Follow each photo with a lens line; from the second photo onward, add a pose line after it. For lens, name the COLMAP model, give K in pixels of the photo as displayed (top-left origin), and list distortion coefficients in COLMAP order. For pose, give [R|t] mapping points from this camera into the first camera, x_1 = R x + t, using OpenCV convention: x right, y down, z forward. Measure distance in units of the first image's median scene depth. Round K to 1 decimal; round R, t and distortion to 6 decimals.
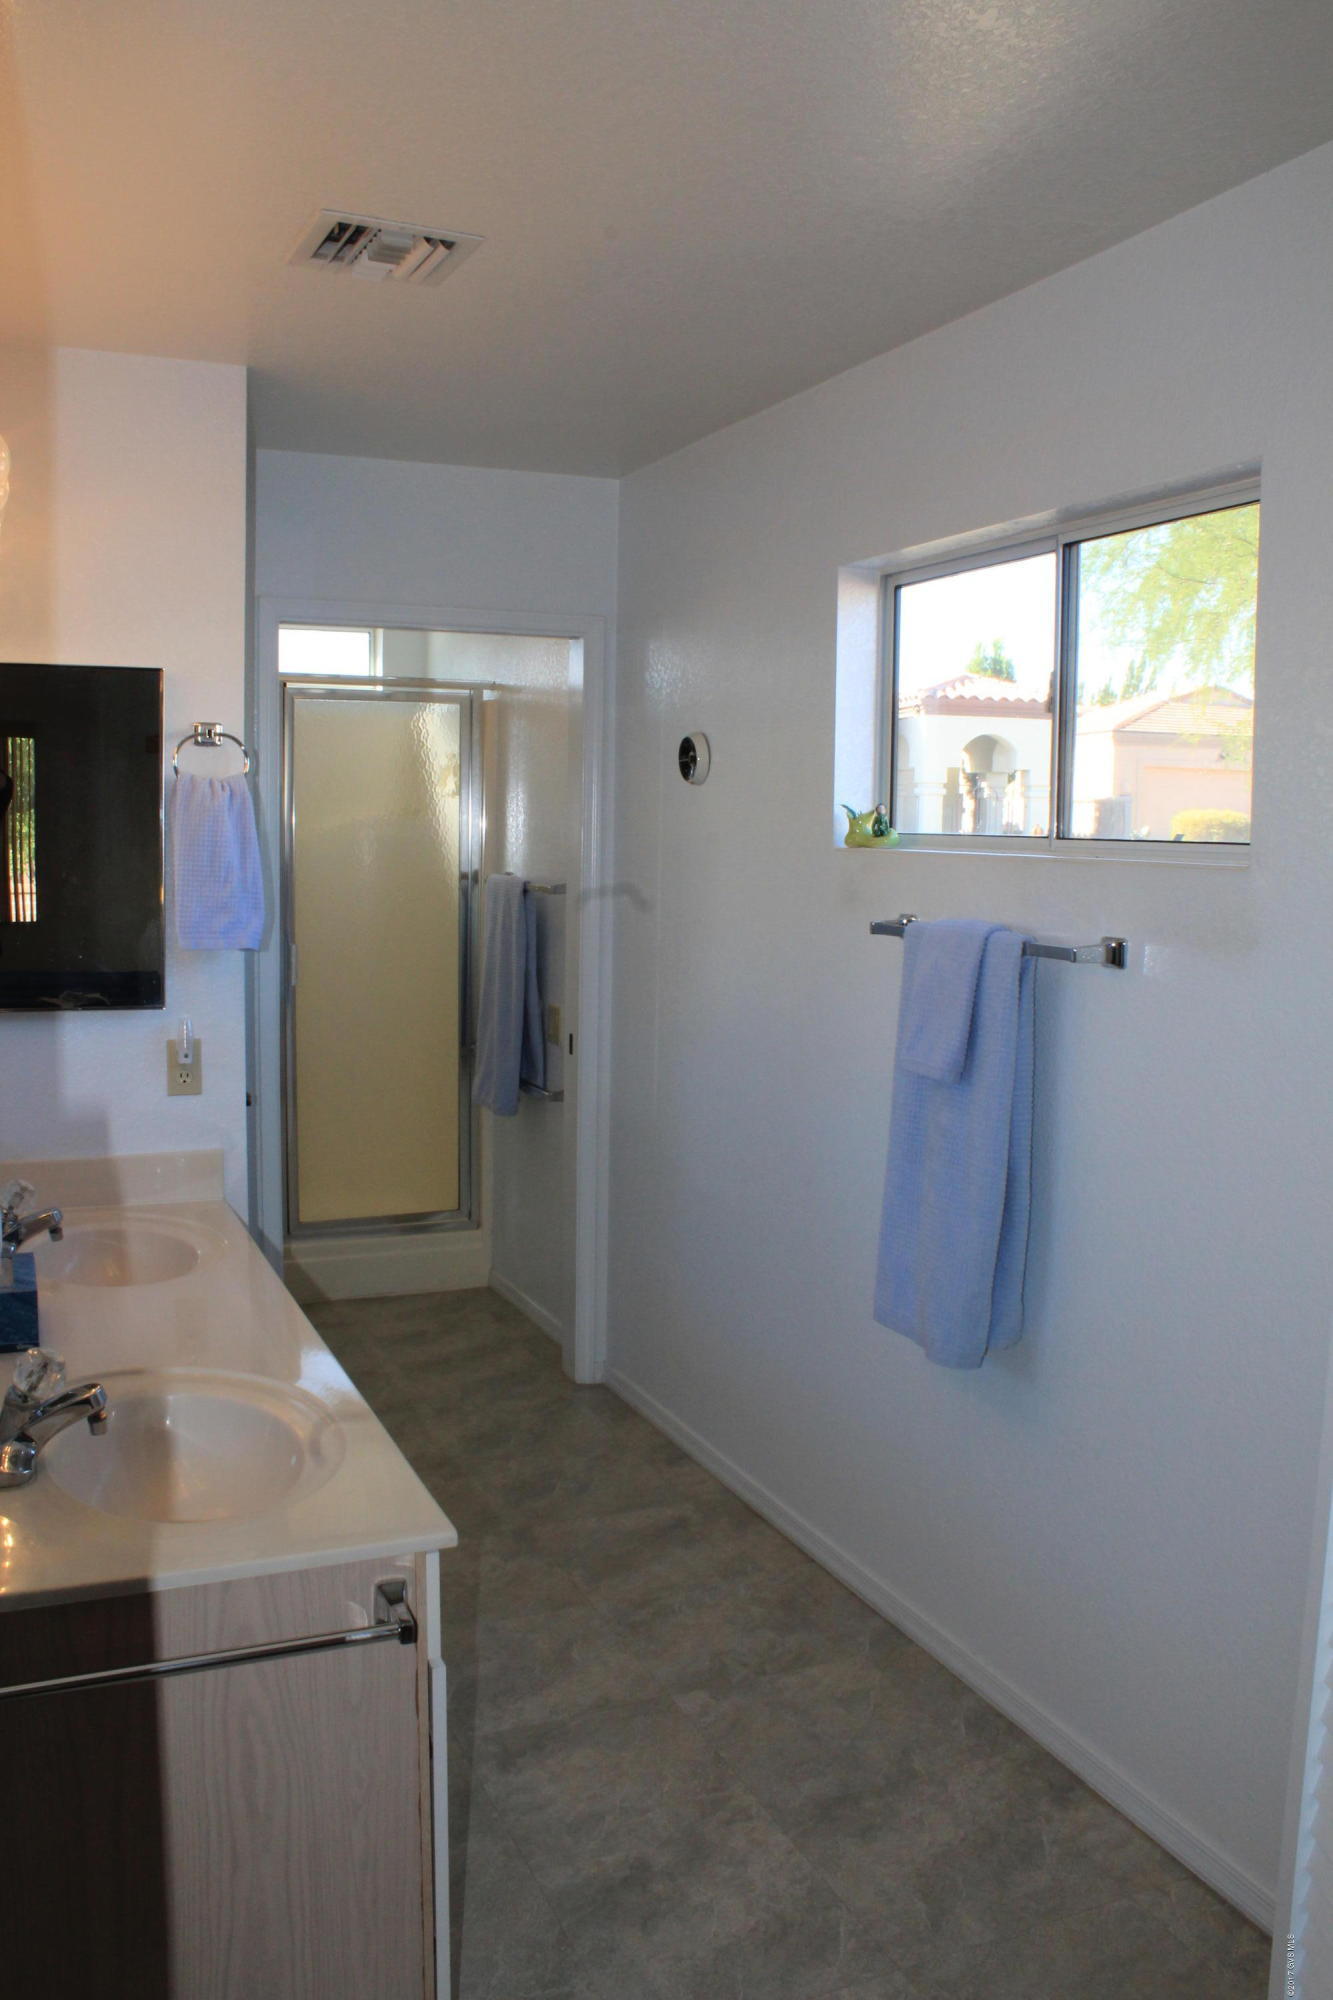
lens RADIAL K [[1669.3, 0, 667.2], [0, 1669.3, 1000.0], [0, 0, 1]] dist [-0.095953, -0.003919]
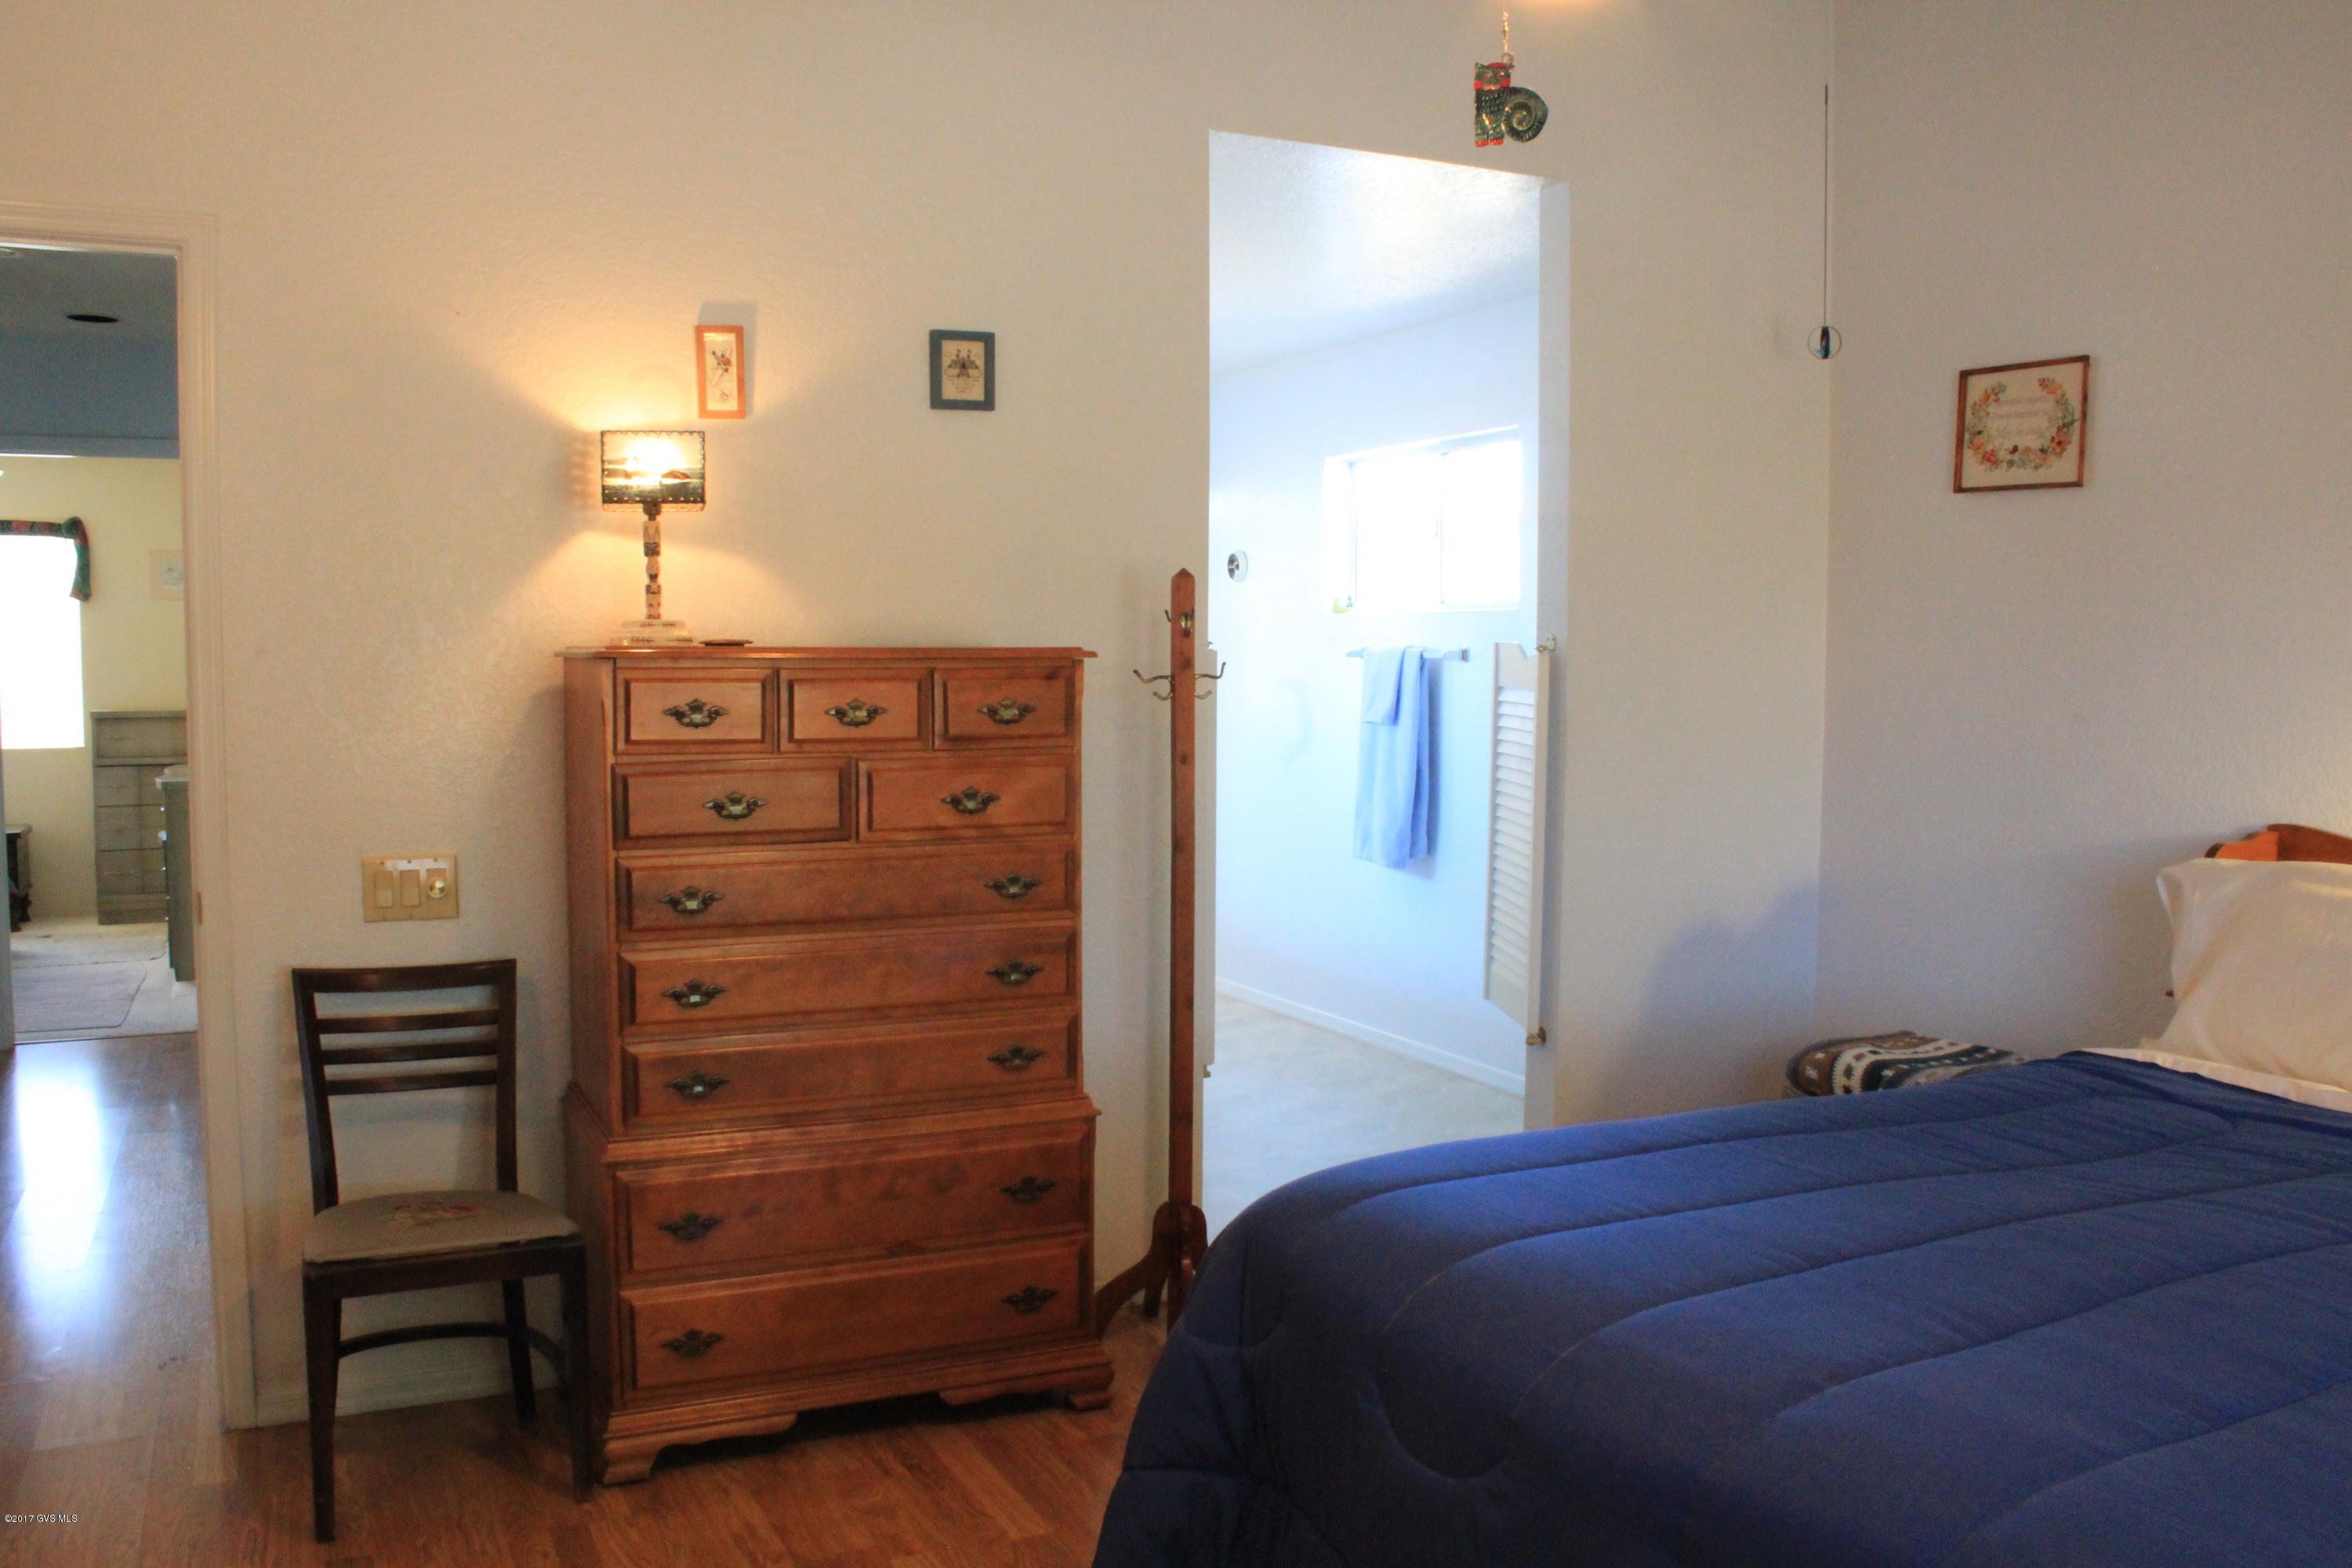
lens RADIAL K [[1963.1, 0, 1168.5], [0, 1963.1, 784.6], [0, 0, 1]] dist [-0.095953, -0.003919]
pose [[0.999098, -0.011657, 0.040839, -0.174977], [0.013090, 0.999301, -0.035014, 0.183657], [-0.040403, 0.035517, 0.998552, -1.229116]]
